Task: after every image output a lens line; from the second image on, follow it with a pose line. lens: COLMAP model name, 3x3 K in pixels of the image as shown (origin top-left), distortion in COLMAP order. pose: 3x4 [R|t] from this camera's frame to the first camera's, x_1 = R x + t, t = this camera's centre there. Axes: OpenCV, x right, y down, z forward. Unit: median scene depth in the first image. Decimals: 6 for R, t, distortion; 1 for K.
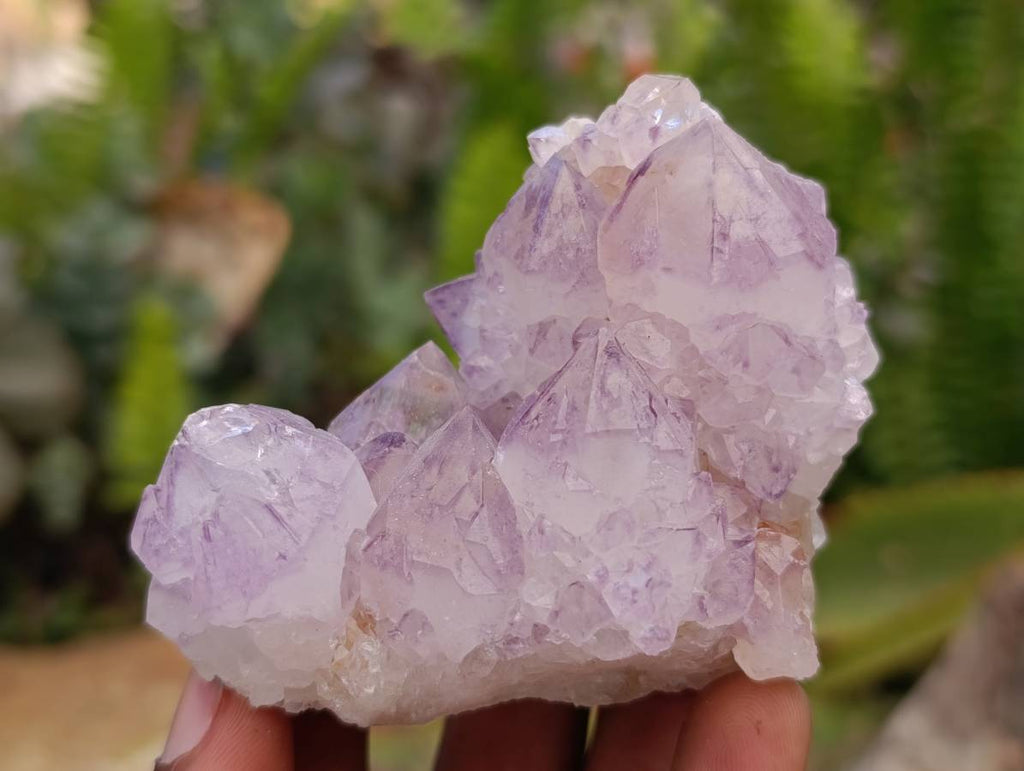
lens RADIAL K [[1497.8, 0, 531.8], [0, 1497.8, 378.3], [0, 0, 1]] dist [0.117440, 0.000000]
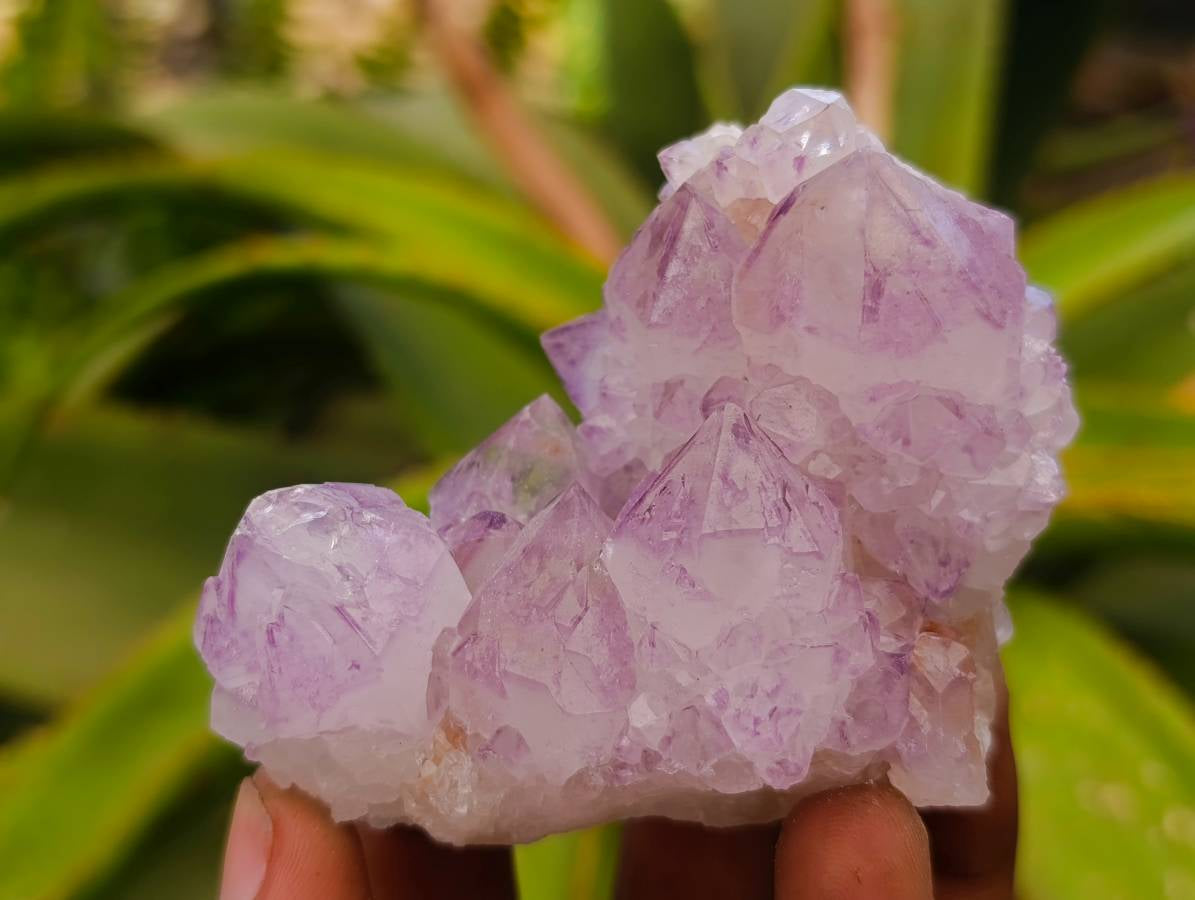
lens RADIAL K [[1747.9, 0, 600.8], [0, 1747.9, 417.6], [0, 0, 1]] dist [0.117440, 0.000000]
pose [[0.994866, 0.011281, -0.100570, 0.072589], [-0.003887, 0.997293, 0.073423, -0.095297], [0.101126, -0.072656, 0.992217, 0.013462]]
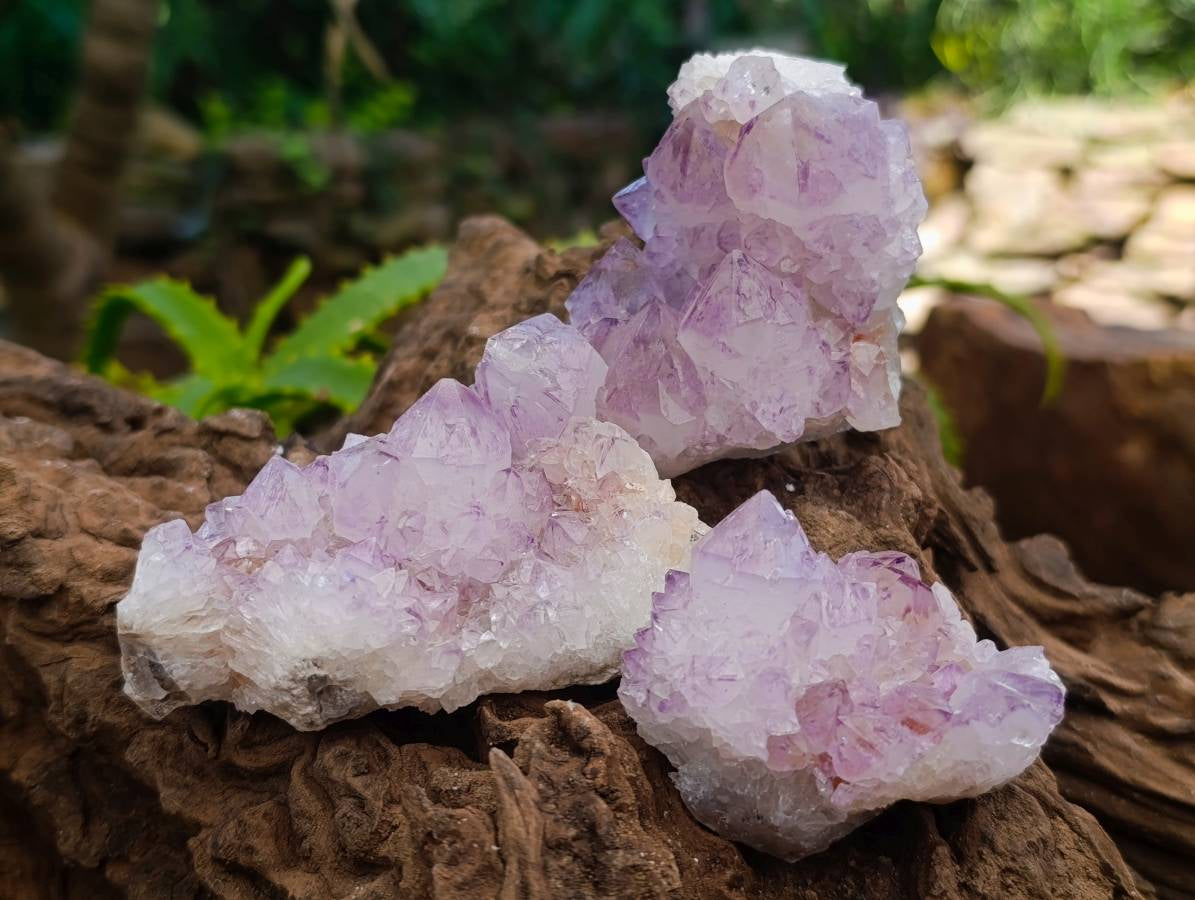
lens RADIAL K [[1747.9, 0, 597.1], [0, 1747.9, 455.4], [0, 0, 1]] dist [0.117440, 0.000000]
pose [[0.985148, -0.134281, -0.107011, 0.071055], [0.163897, 0.921191, 0.352909, -0.491012], [0.051189, -0.365207, 0.929518, -0.759919]]
